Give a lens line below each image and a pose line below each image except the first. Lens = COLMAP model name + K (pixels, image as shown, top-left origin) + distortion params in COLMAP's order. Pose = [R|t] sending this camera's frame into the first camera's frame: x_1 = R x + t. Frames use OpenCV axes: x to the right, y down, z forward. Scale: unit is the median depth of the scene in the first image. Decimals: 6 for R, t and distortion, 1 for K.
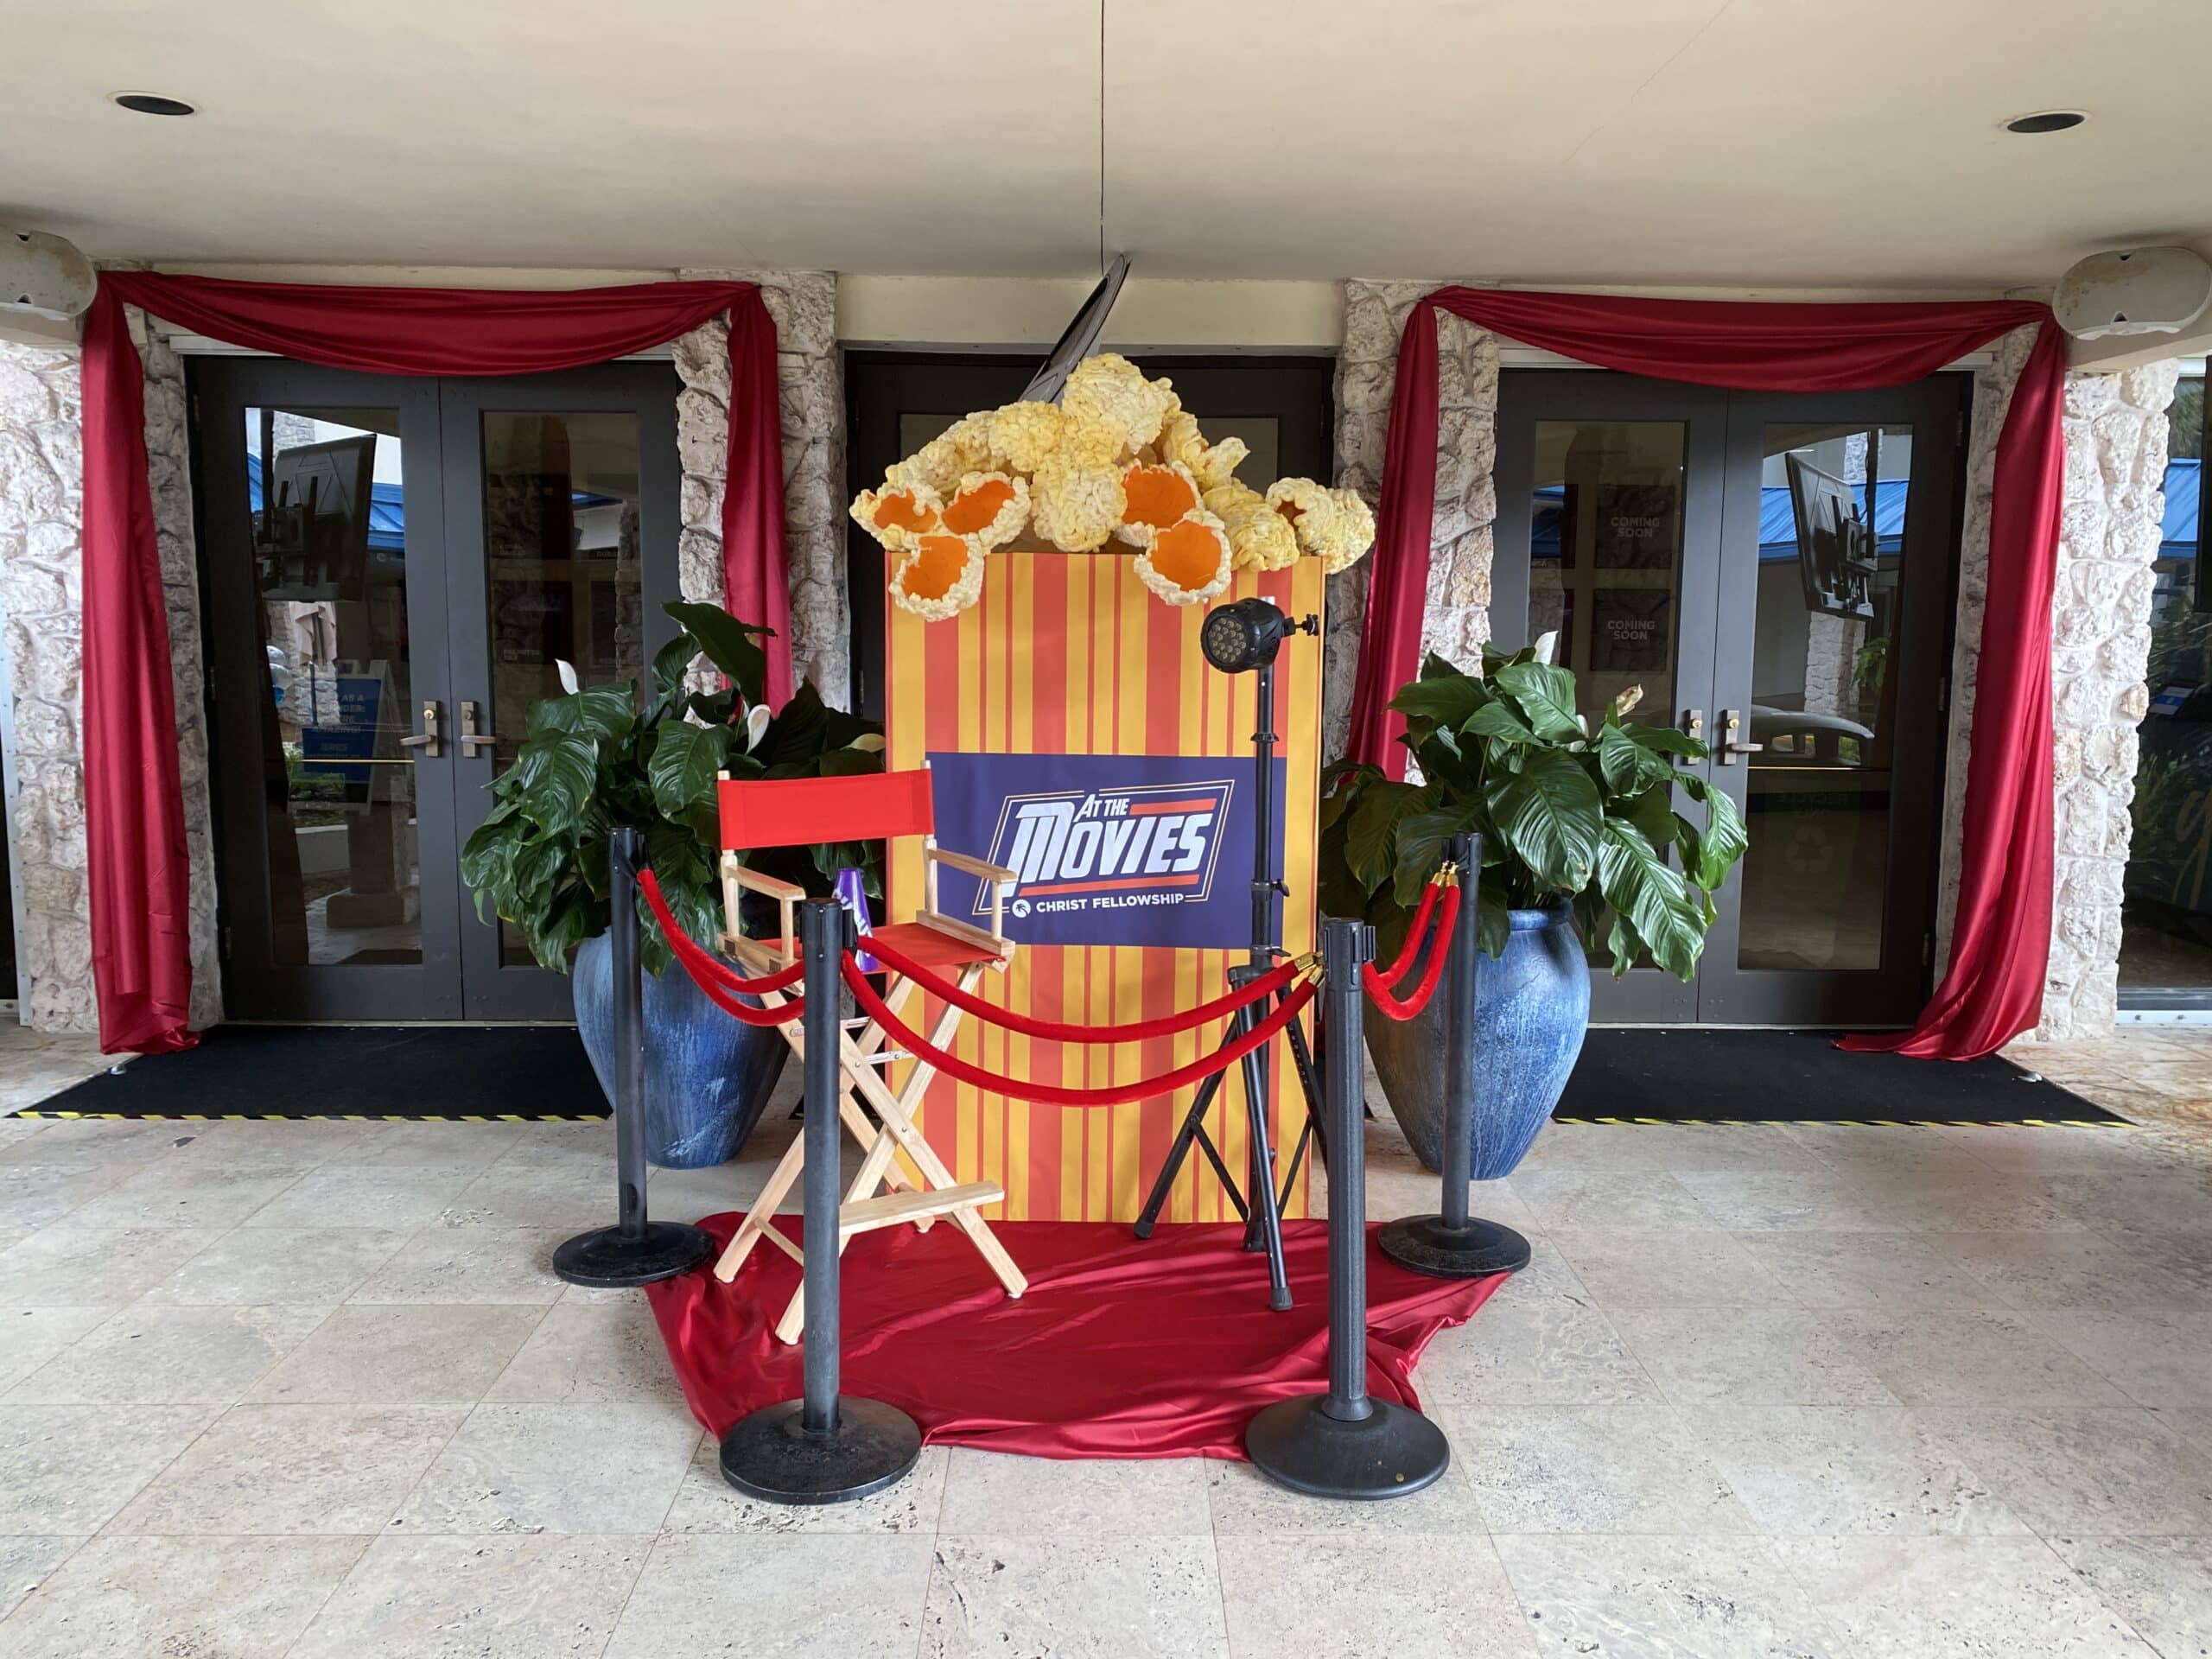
lens RADIAL K [[1711.7, 0, 1106.0], [0, 1711.7, 829.5], [0, 0, 1]] dist [0.086632, -0.007775]
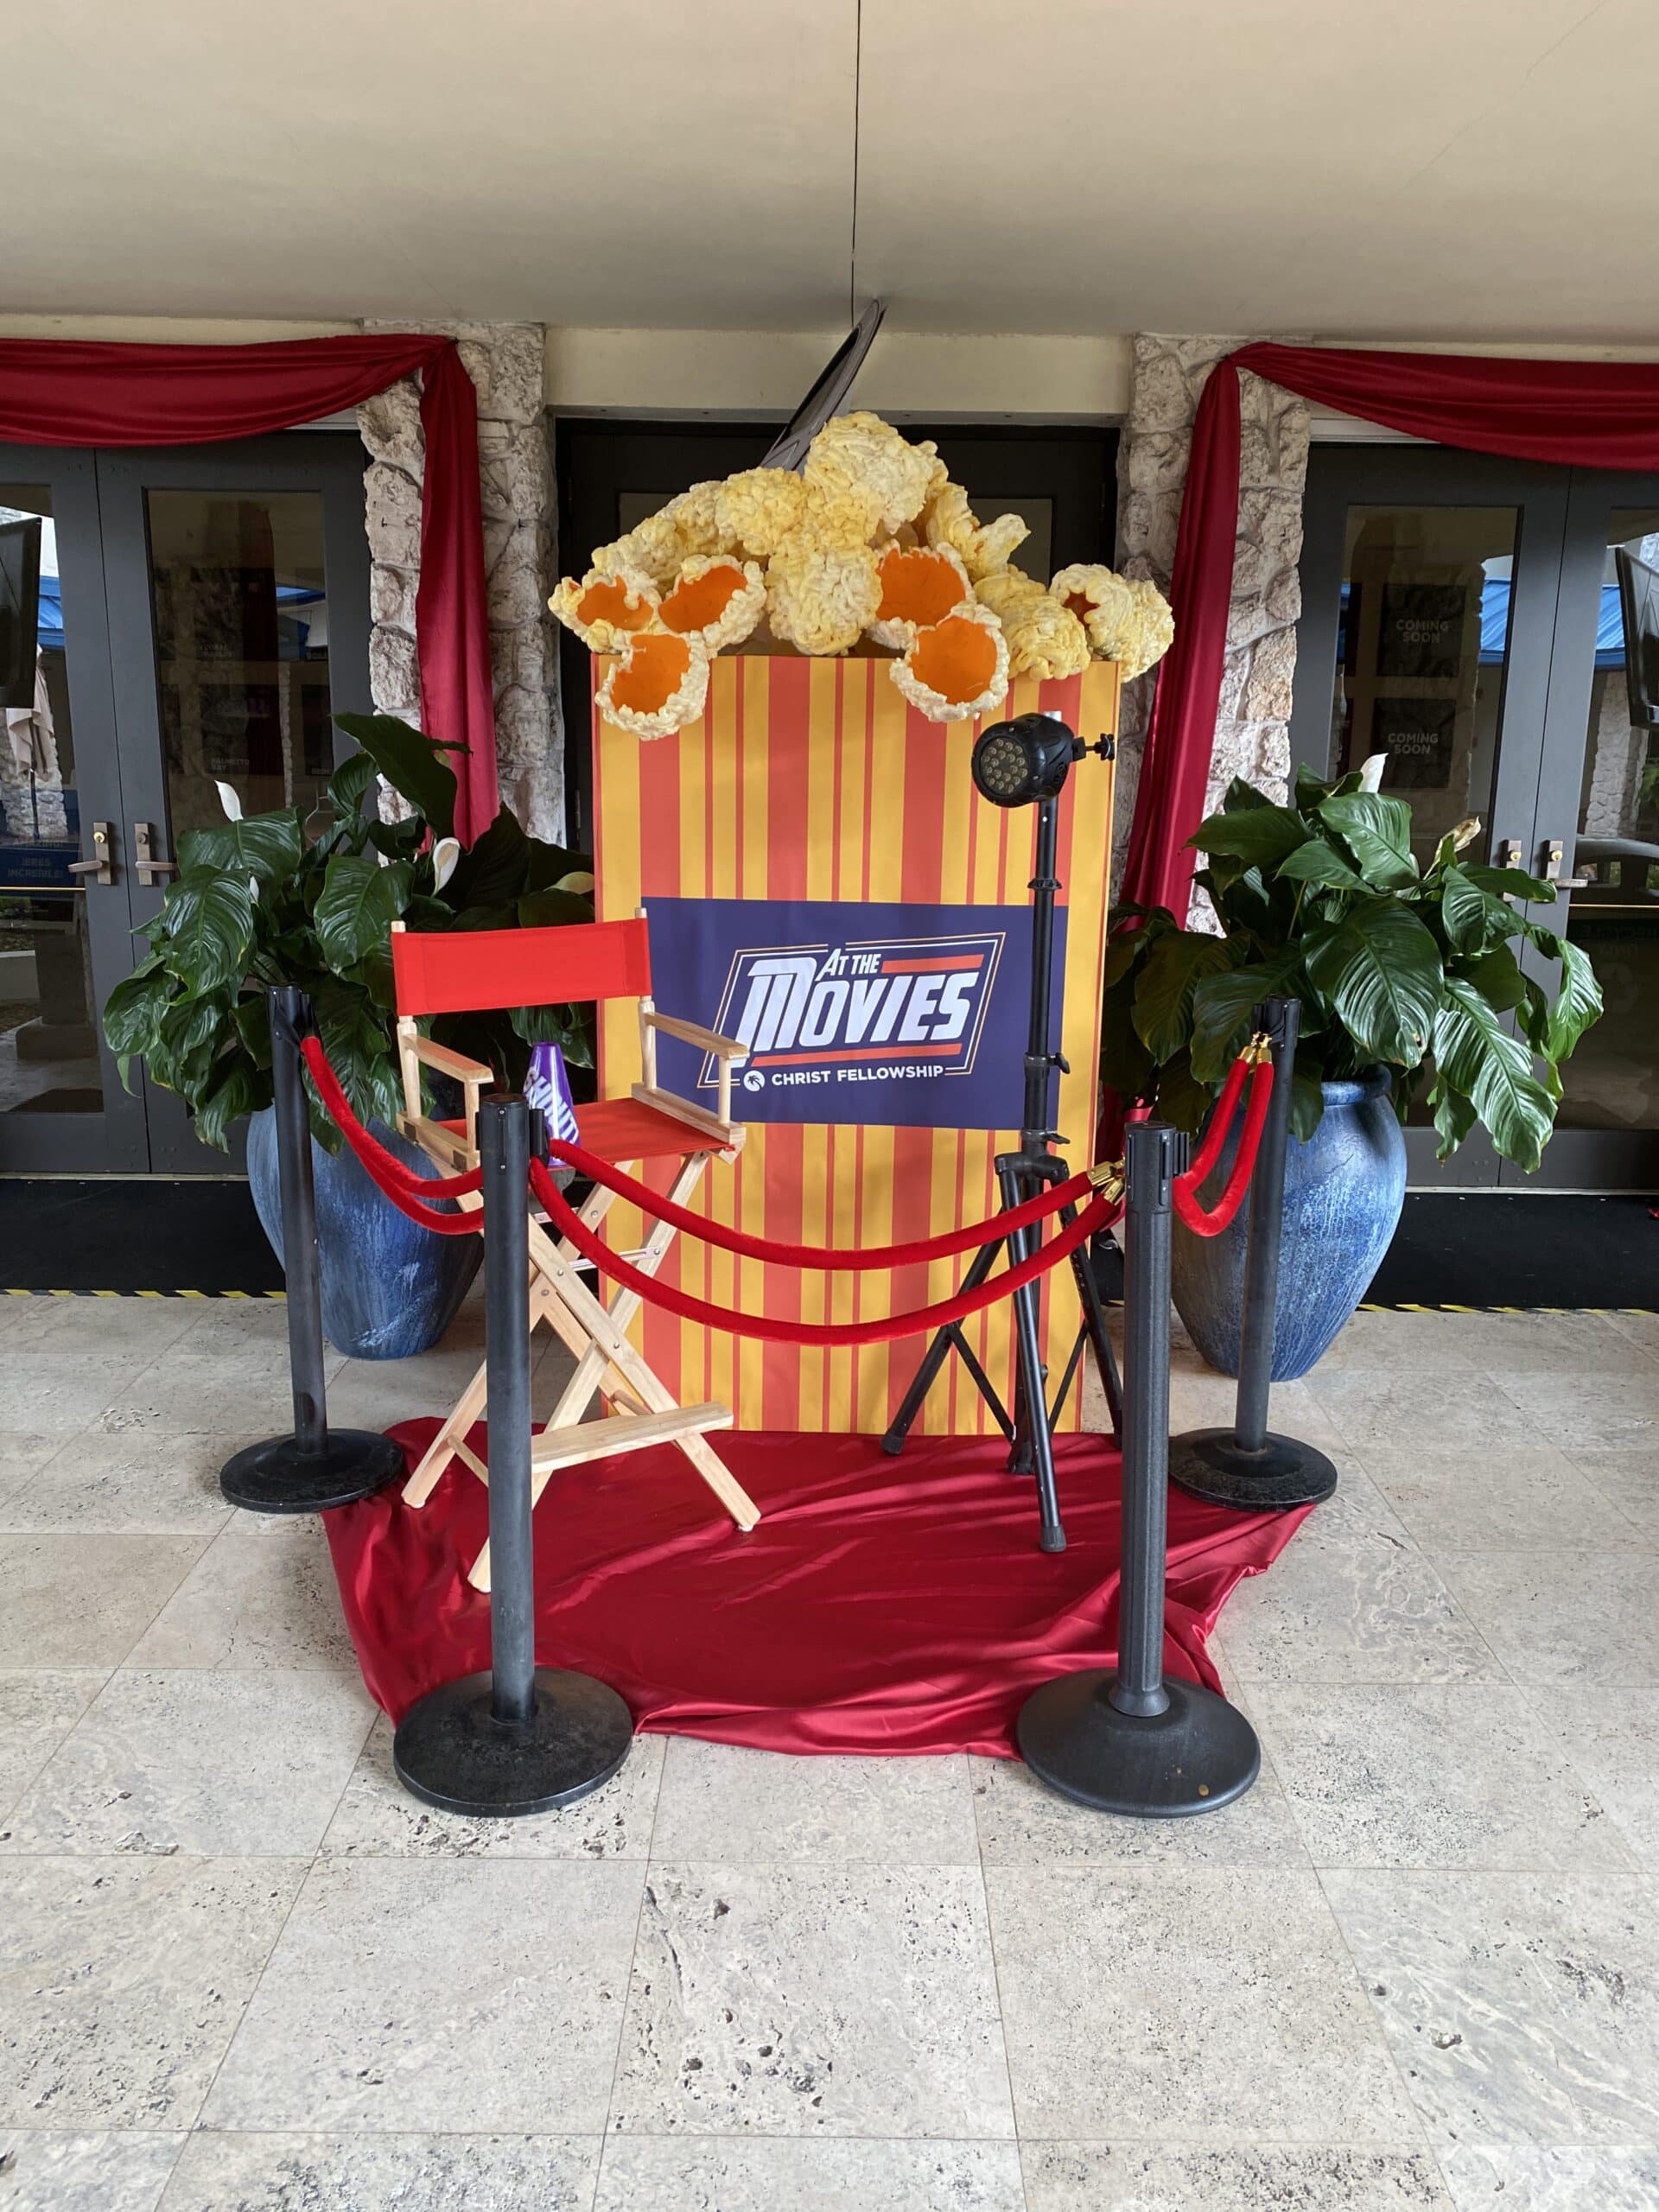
lens RADIAL K [[1705.9, 0, 829.5], [0, 1705.9, 1106.0], [0, 0, 1]] dist [0.041628, -0.001656]
pose [[0.999936, 0.006991, -0.008864, -0.004103], [-0.006101, 0.995293, 0.096723, -0.024502], [0.009499, -0.096663, 0.995272, 0.153570]]
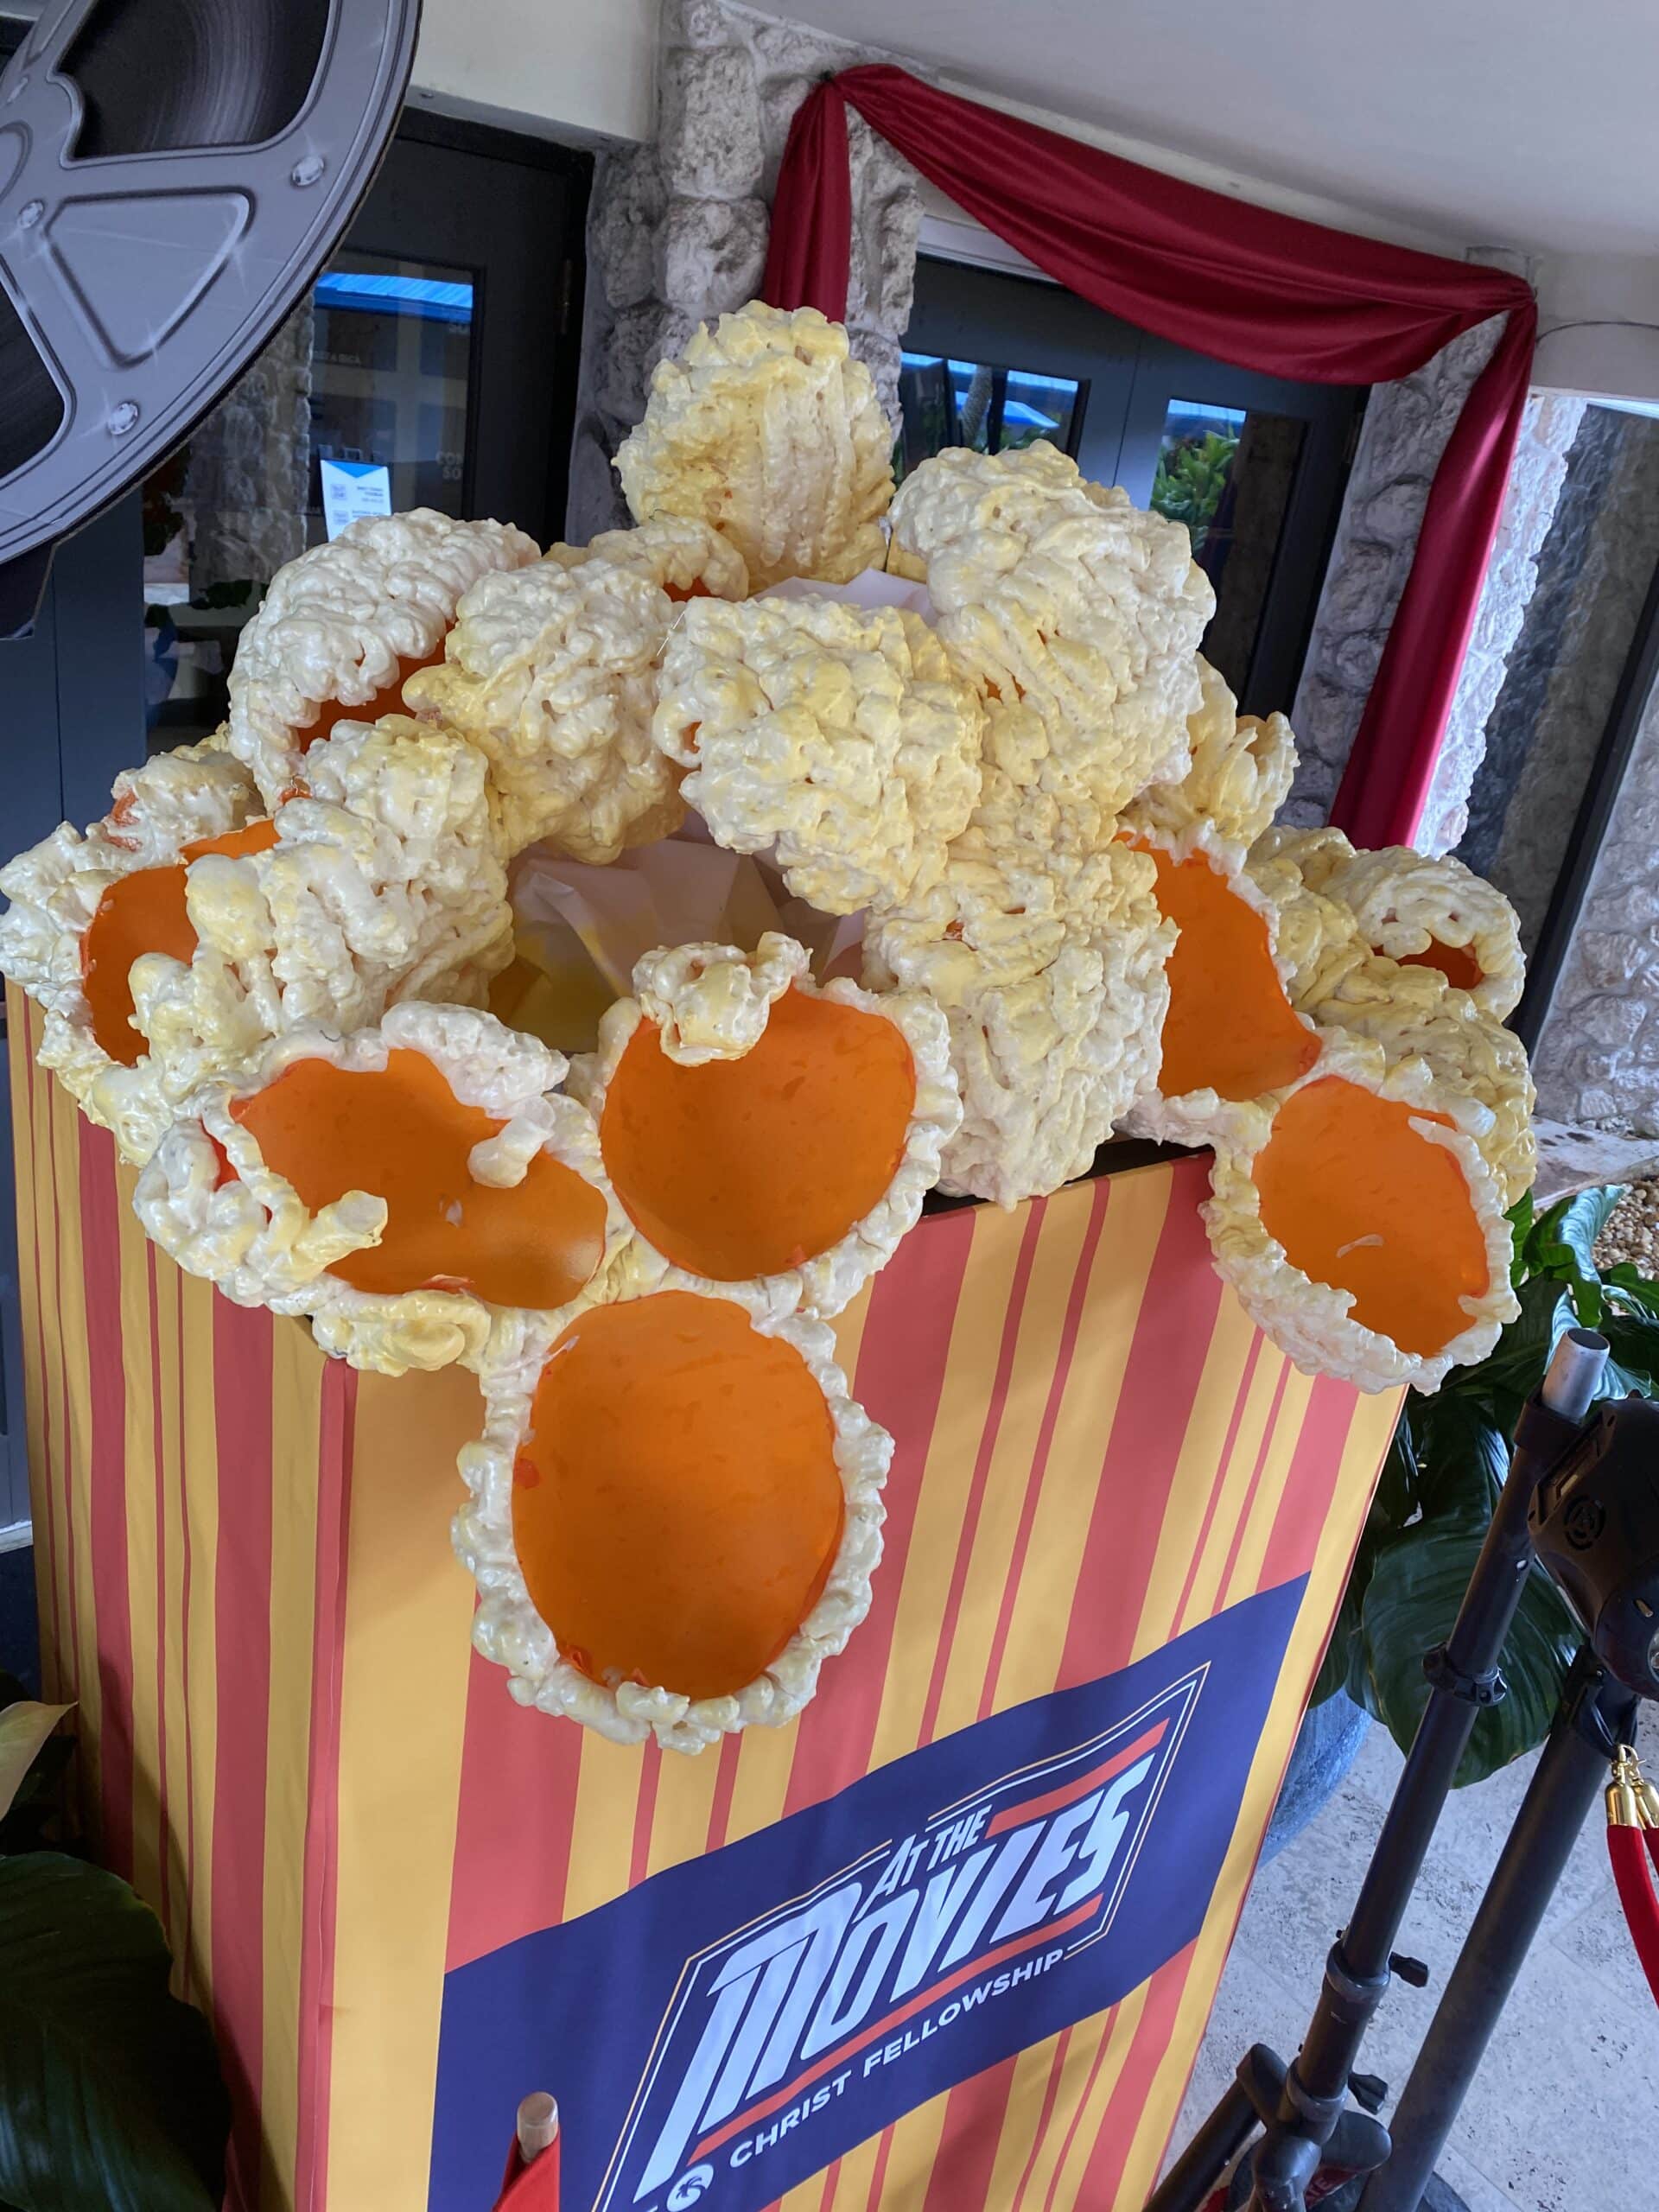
lens RADIAL K [[1705.9, 0, 829.5], [0, 1705.9, 1106.0], [0, 0, 1]] dist [0.041628, -0.001656]
pose [[0.791614, -0.146967, 0.593084, -0.194555], [-0.045694, 0.953685, 0.297315, -0.250467], [-0.609311, -0.262459, 0.748235, 0.799993]]
